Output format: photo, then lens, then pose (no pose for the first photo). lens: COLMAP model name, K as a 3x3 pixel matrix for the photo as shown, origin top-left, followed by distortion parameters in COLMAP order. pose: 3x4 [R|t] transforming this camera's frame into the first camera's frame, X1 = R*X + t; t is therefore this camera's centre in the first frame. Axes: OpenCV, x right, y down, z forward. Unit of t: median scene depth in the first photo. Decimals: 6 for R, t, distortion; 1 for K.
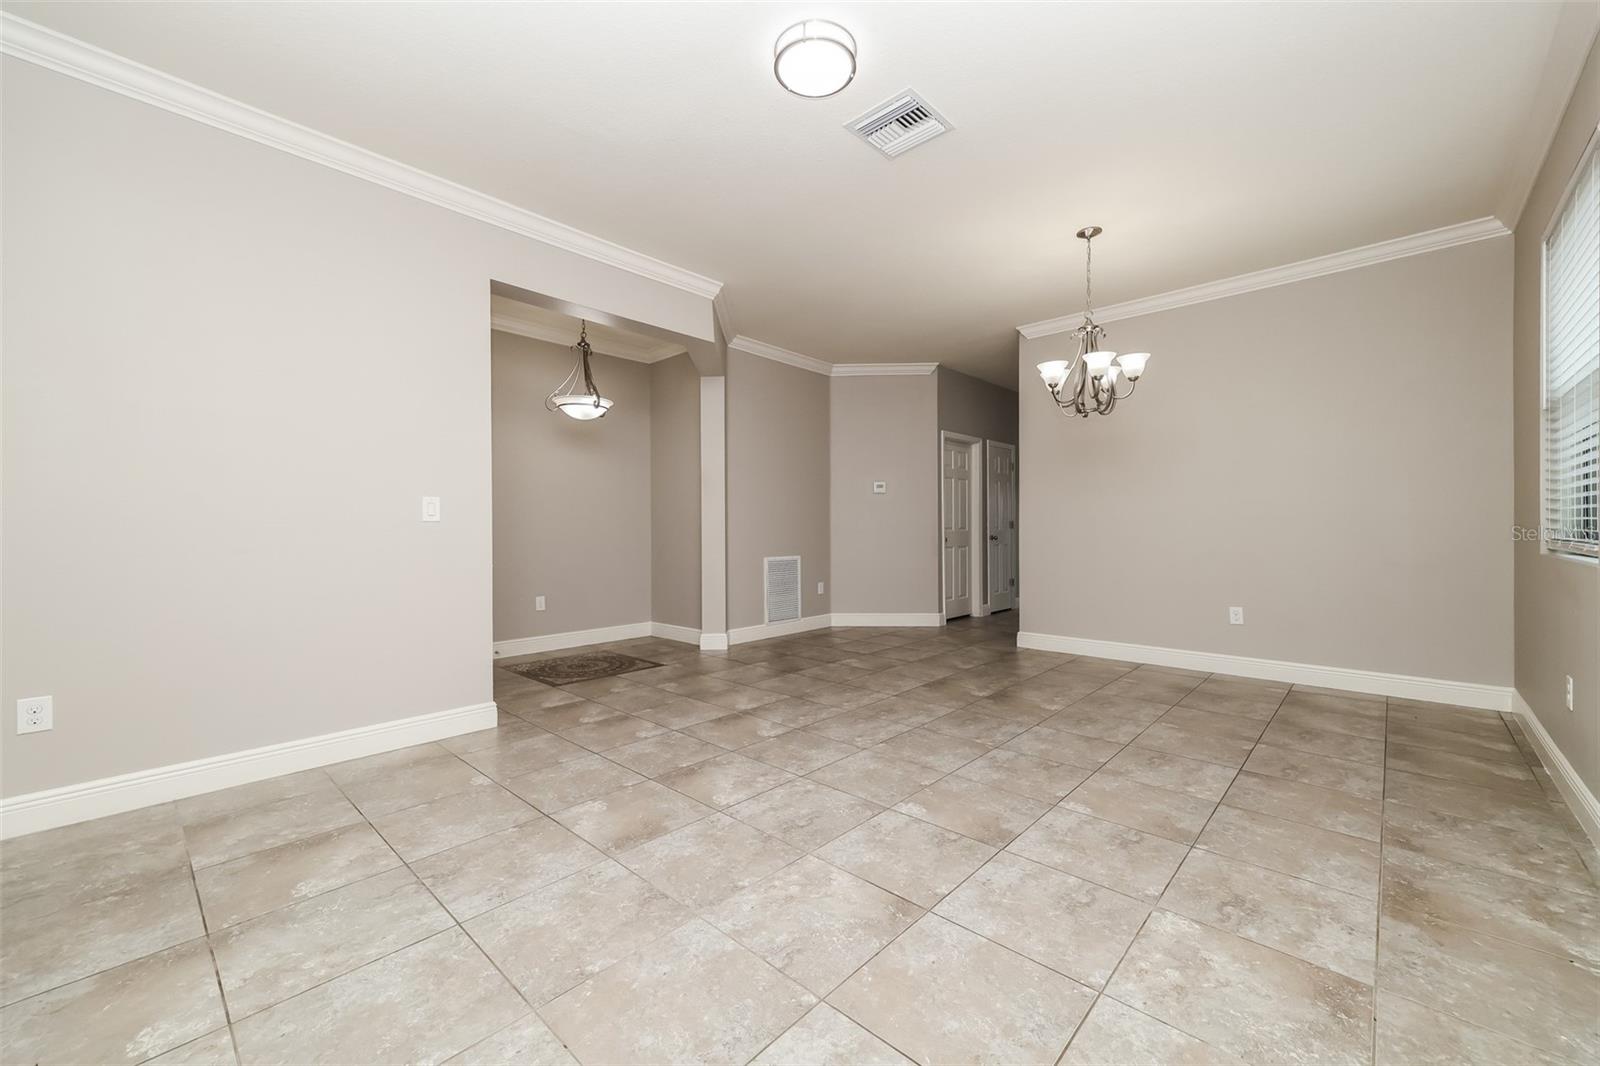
lens RADIAL K [[646.0, 0, 790.8], [0, 646.0, 524.1], [0, 0, 1]] dist [0.002834, -0.000434]
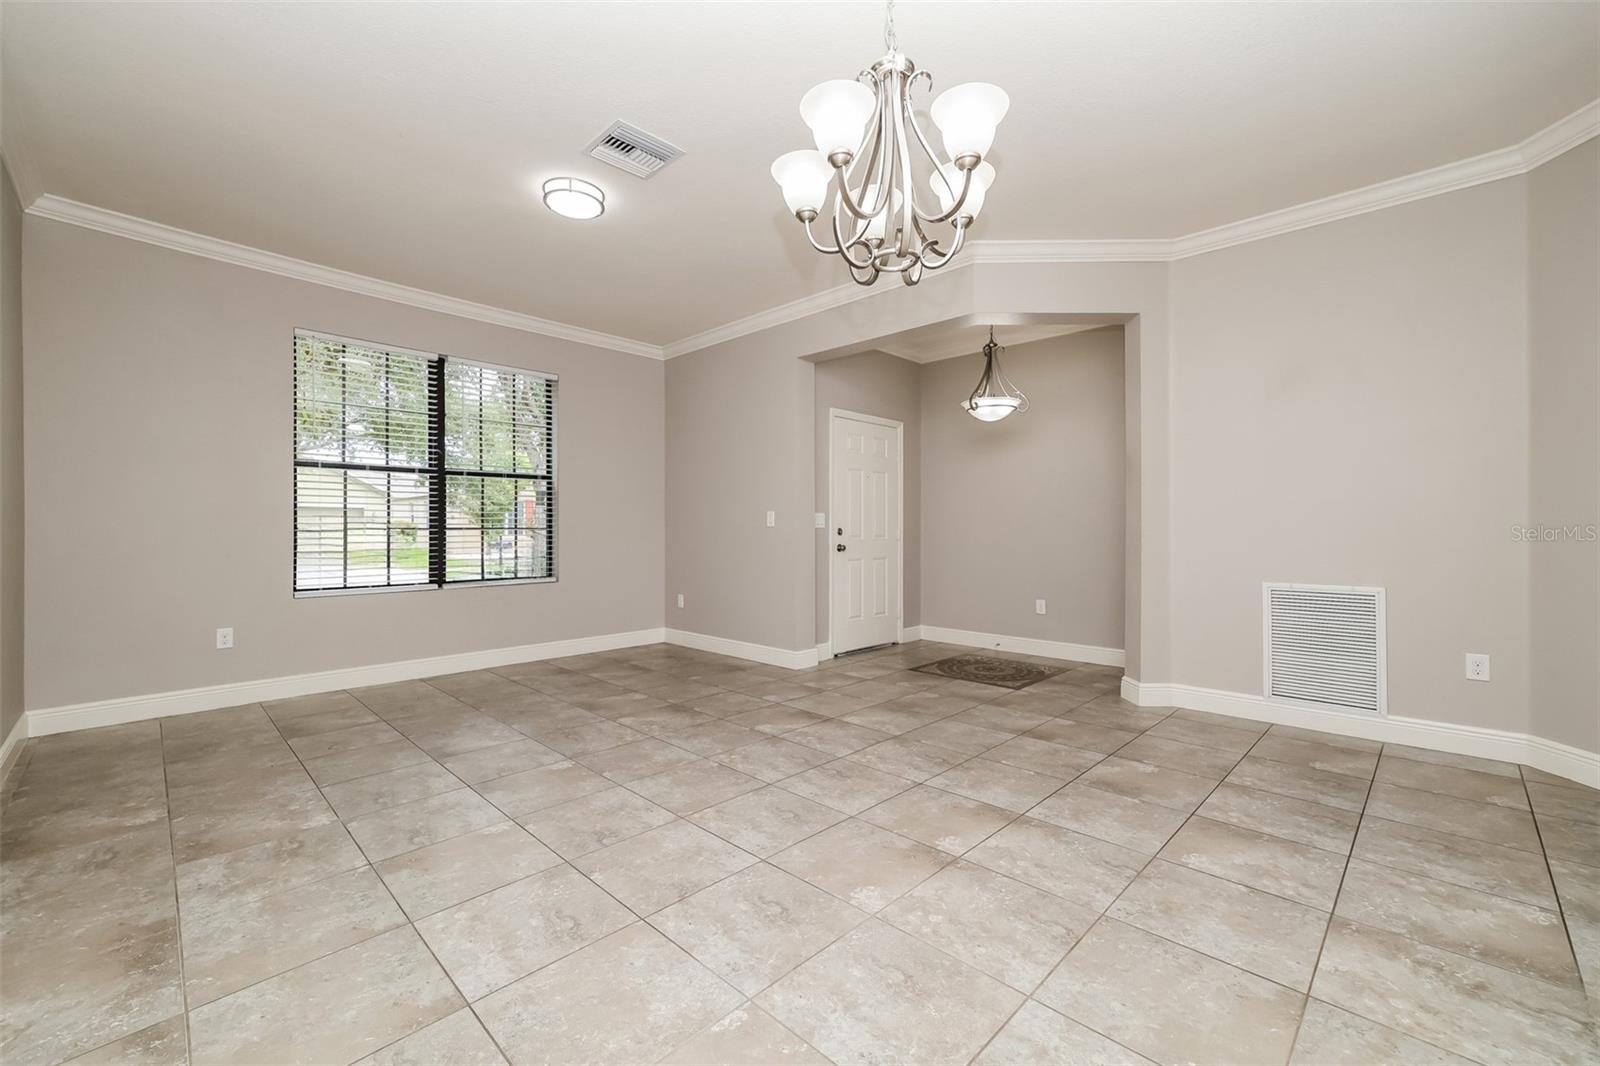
lens RADIAL K [[646.0, 0, 792.0], [0, 646.0, 538.5], [0, 0, 1]] dist [0.002834, -0.000434]
pose [[-0.034181, 0.017762, -0.999258, 1.008649], [0.012138, 0.999776, 0.017356, -0.005252], [0.999342, -0.011535, -0.034389, 1.075276]]
